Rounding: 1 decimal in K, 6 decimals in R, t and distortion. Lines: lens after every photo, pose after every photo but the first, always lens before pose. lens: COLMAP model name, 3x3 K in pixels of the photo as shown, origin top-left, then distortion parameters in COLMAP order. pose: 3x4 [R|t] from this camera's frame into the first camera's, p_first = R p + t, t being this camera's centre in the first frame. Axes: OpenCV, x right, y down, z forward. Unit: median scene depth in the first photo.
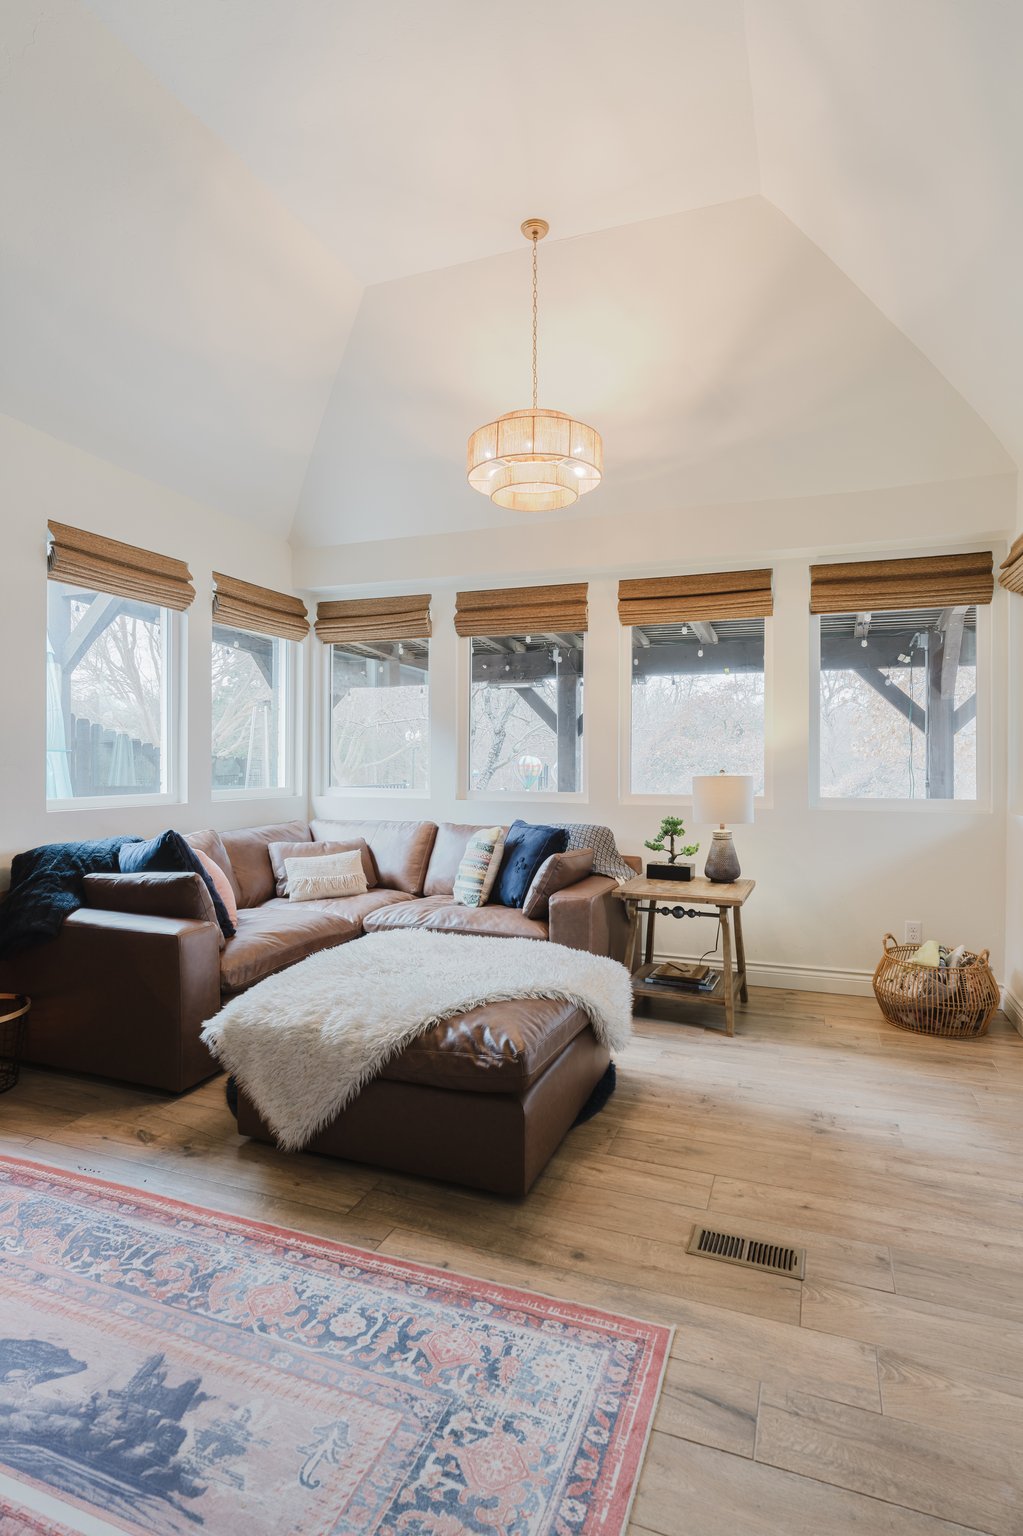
lens RADIAL K [[791.9, 0, 511.5], [0, 791.9, 768.0], [0, 0, 1]] dist [-0.013064, -0.000323]
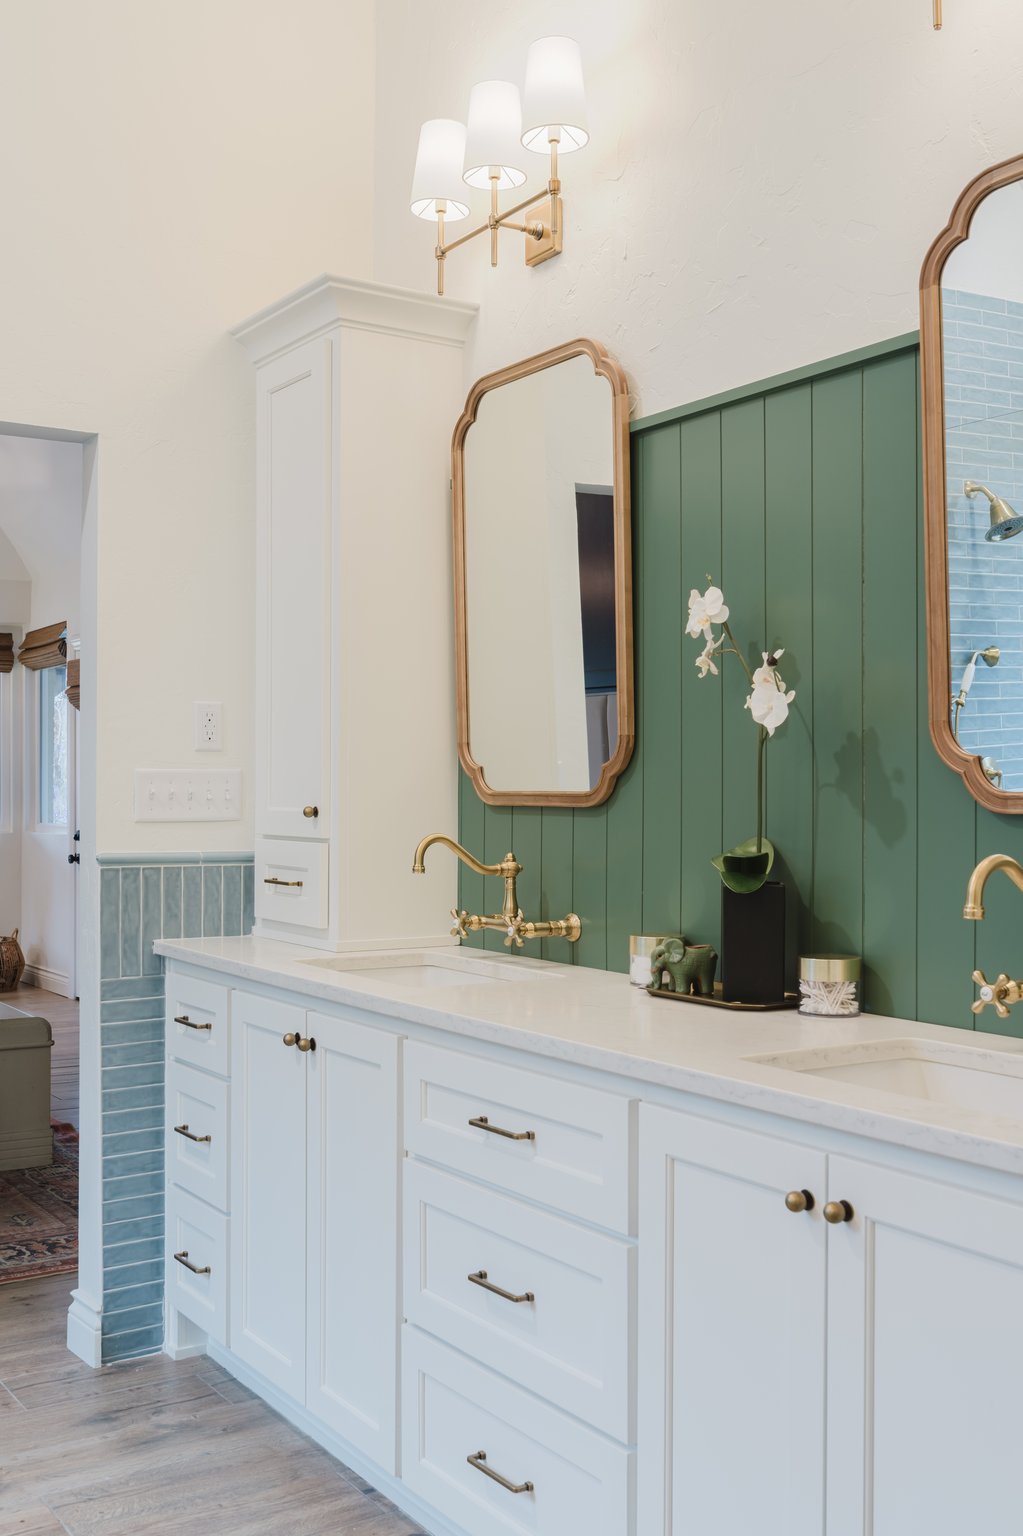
lens RADIAL K [[1583.3, 0, 510.7], [0, 1583.3, 789.6], [0, 0, 1]] dist [0.007334, 0.014016]
pose [[0.583901, -0.000166, 0.811825, -1.010892], [0.008312, 0.999949, -0.005774, 0.007590], [-0.811782, 0.010119, 0.583873, -1.173034]]
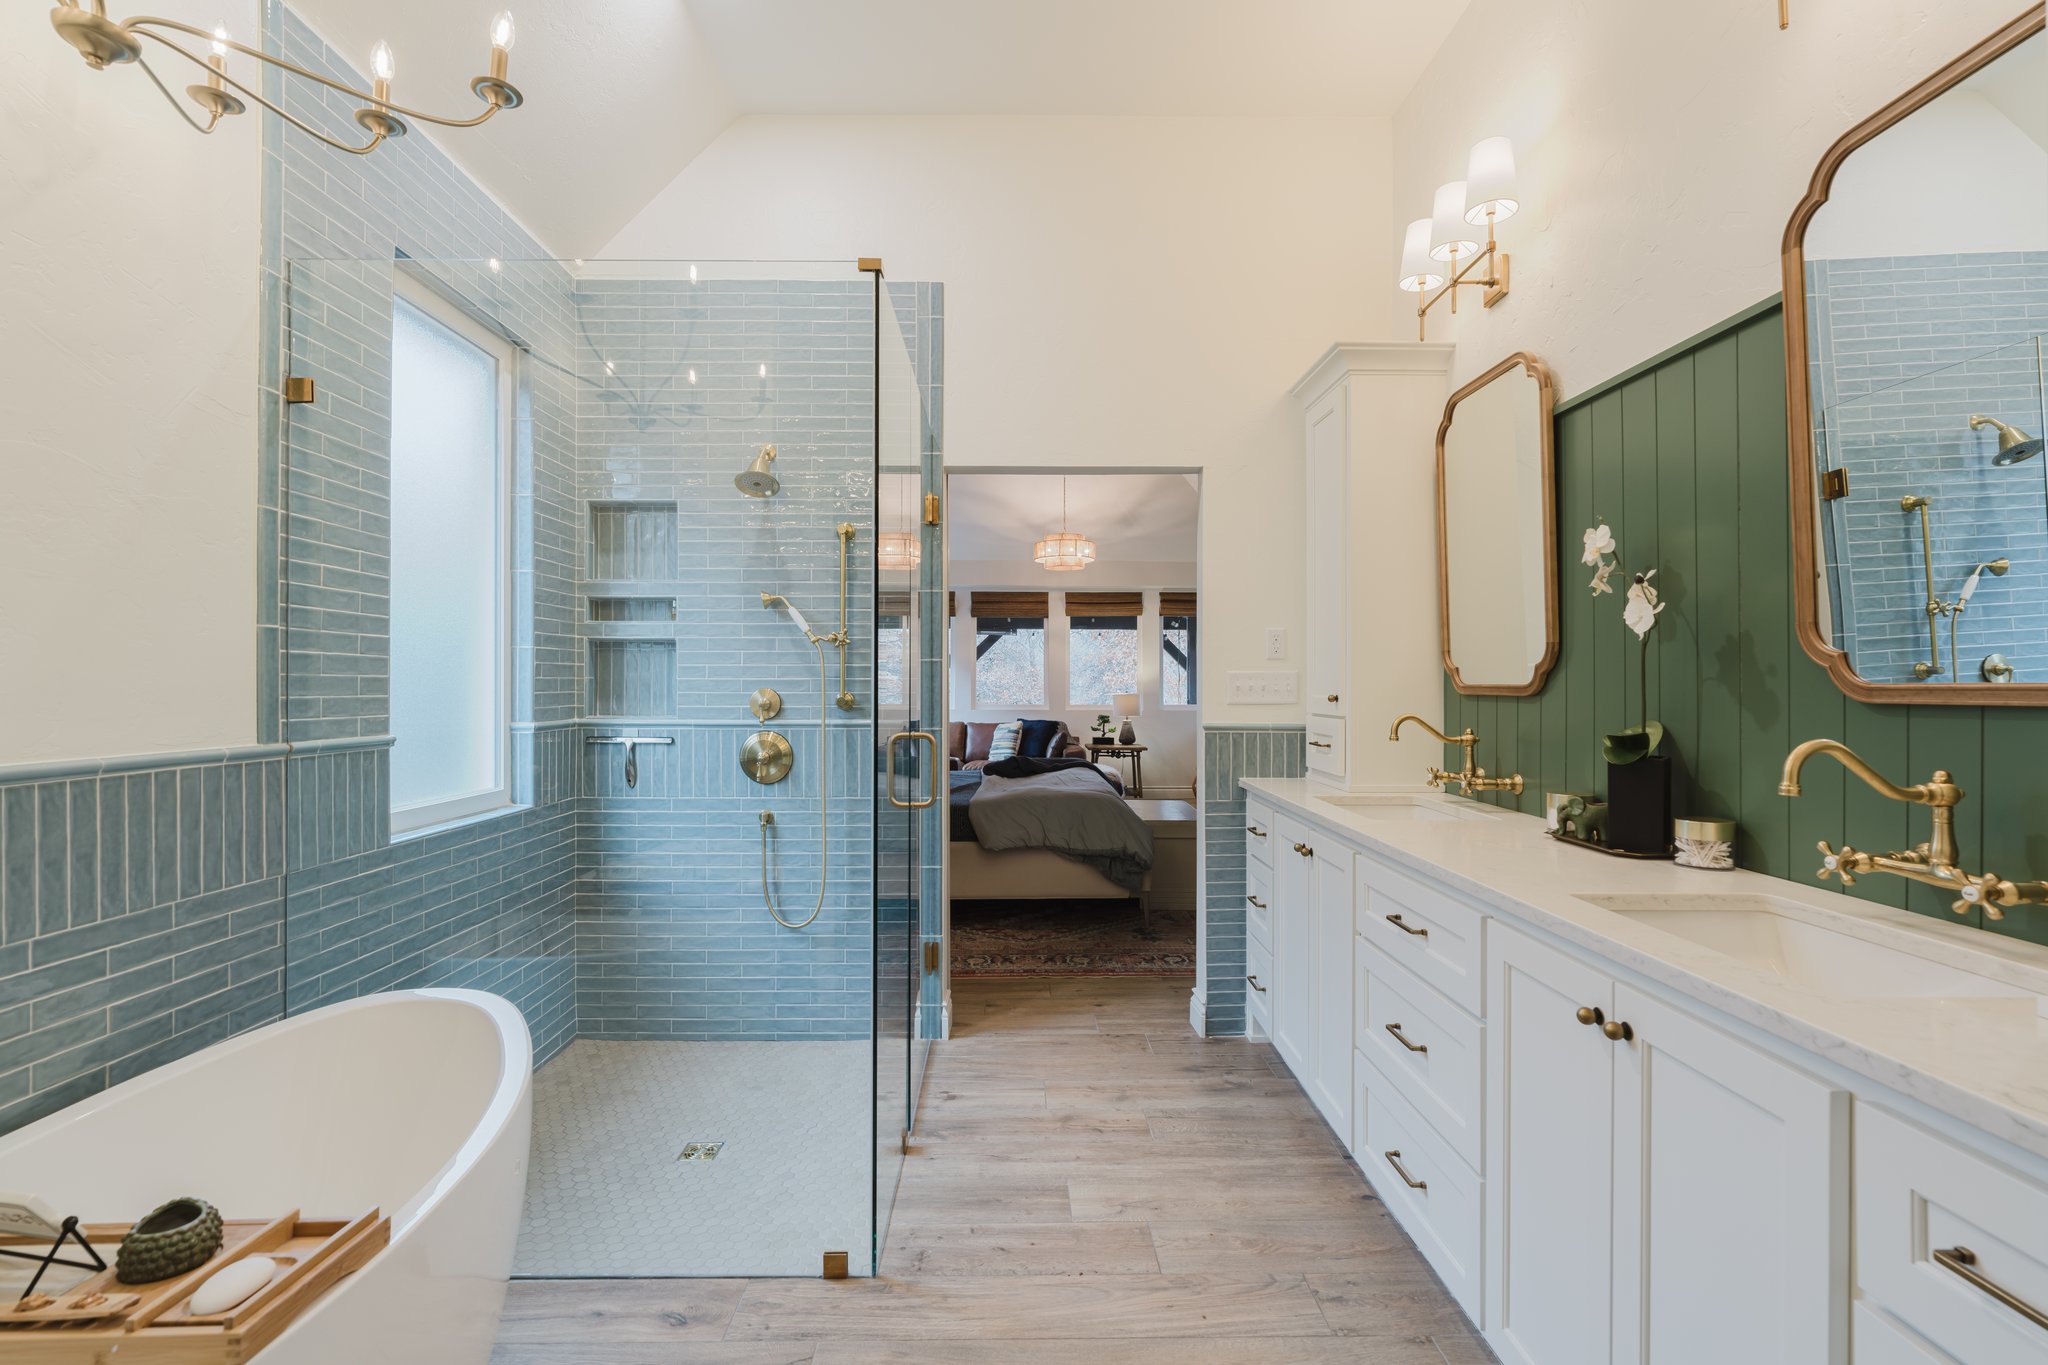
lens RADIAL K [[949.0, 0, 1024.0], [0, 949.0, 682.5], [0, 0, 1]] dist [-0.000678, 0.000492]
pose [[0.926859, 0.000912, 0.375409, -0.913220], [0.004156, 0.999911, -0.012691, 0.009336], [-0.375387, 0.013323, 0.926772, -1.207334]]
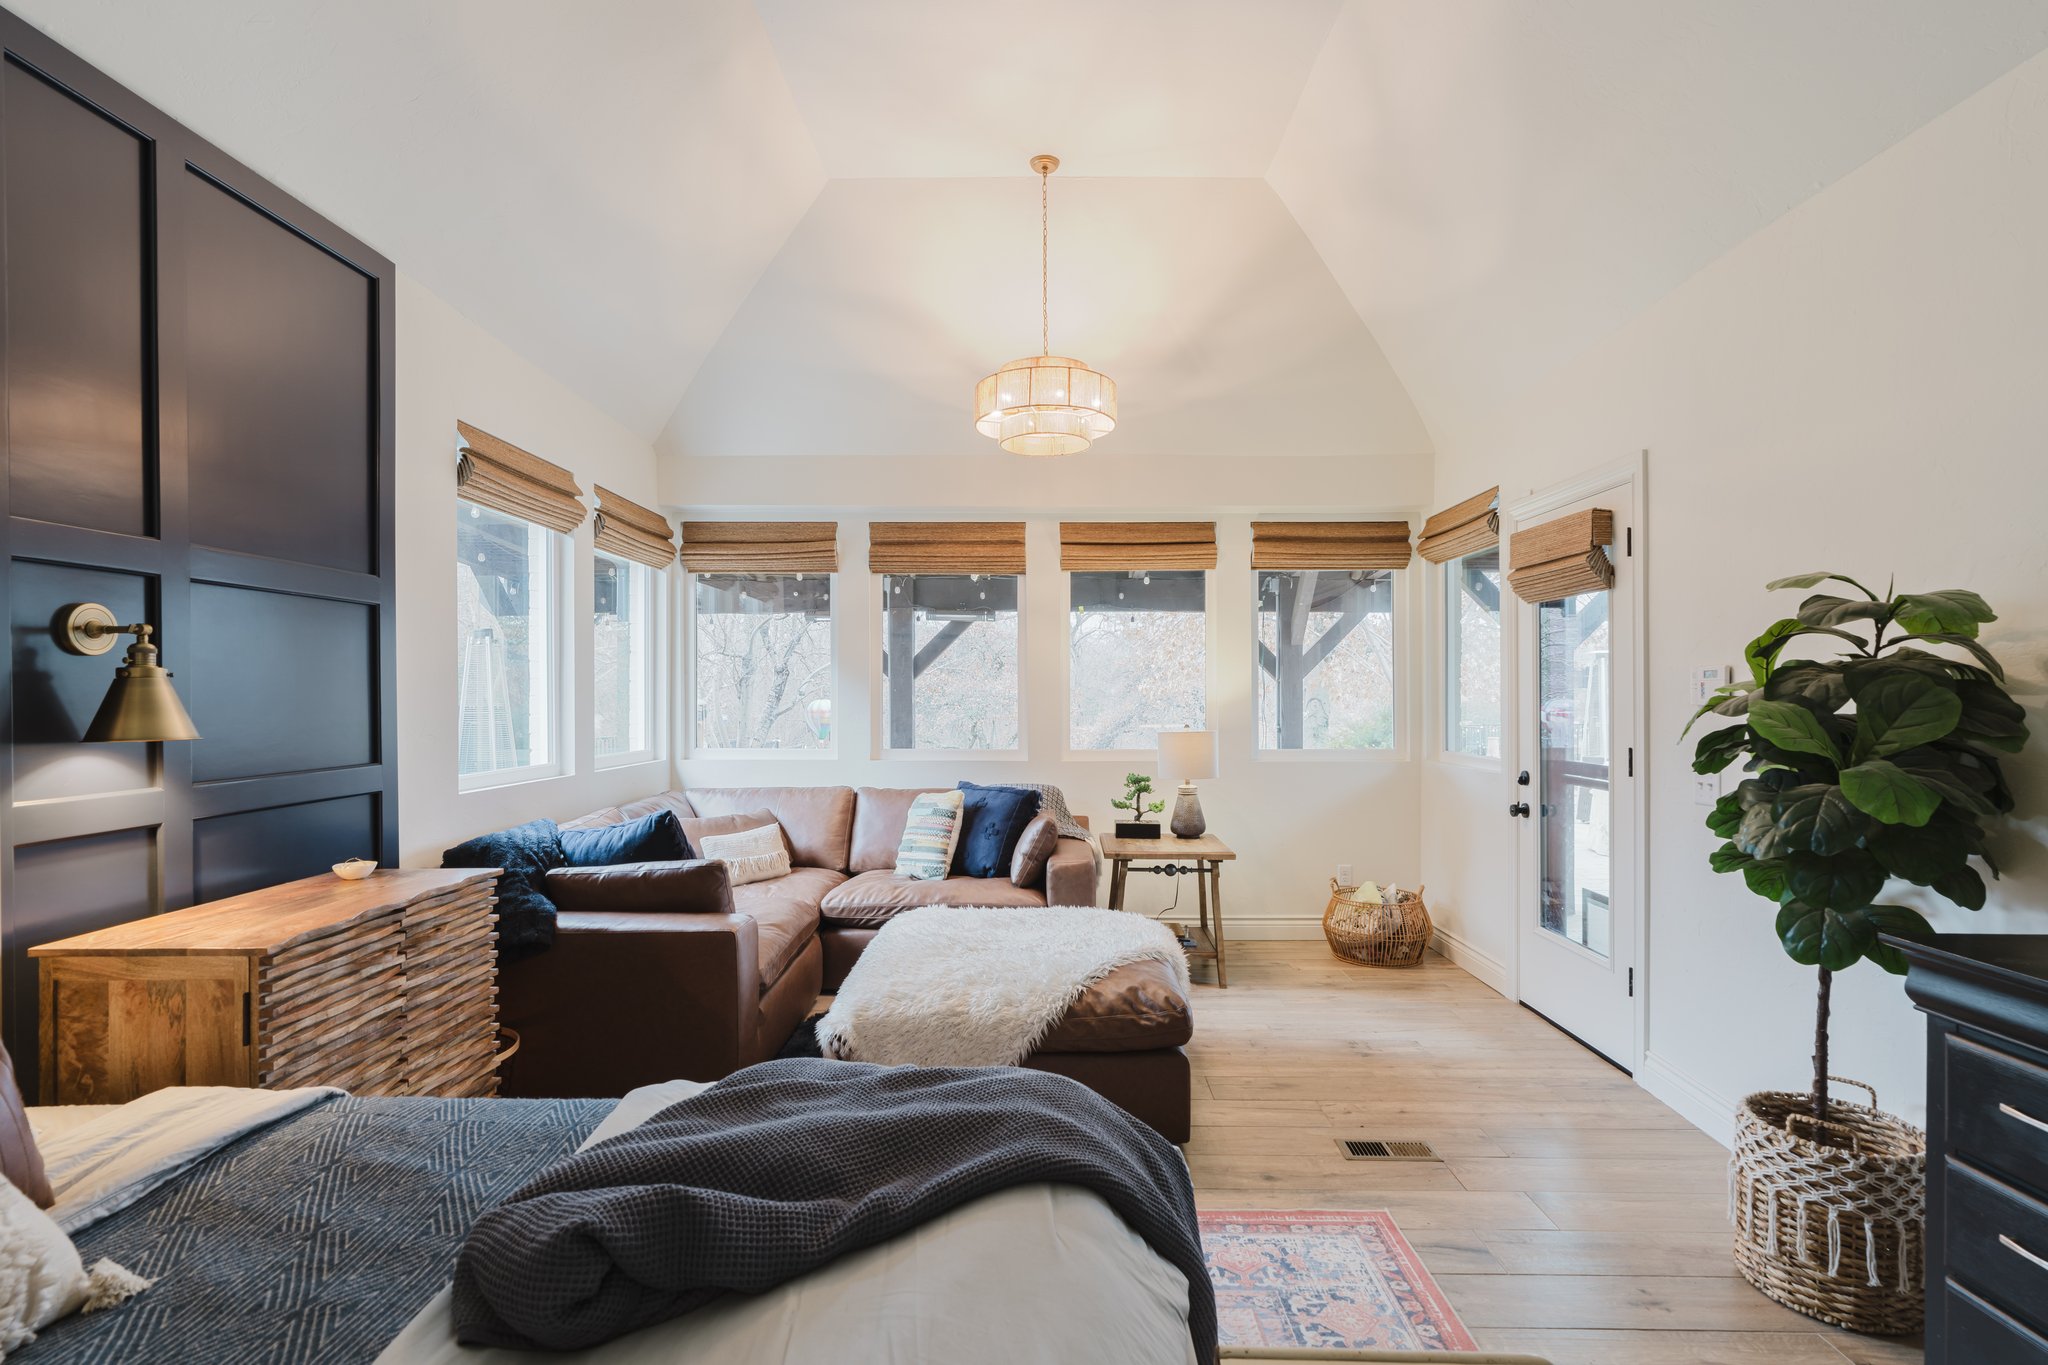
lens RADIAL K [[979.6, 0, 1023.2], [0, 979.6, 702.7], [0, 0, 1]] dist [-0.018986, 0.000438]
pose [[0.939151, -0.007198, 0.343430, -0.342880], [0.007971, 0.999968, -0.000841, -0.025494], [-0.343413, 0.003527, 0.939178, -0.083892]]
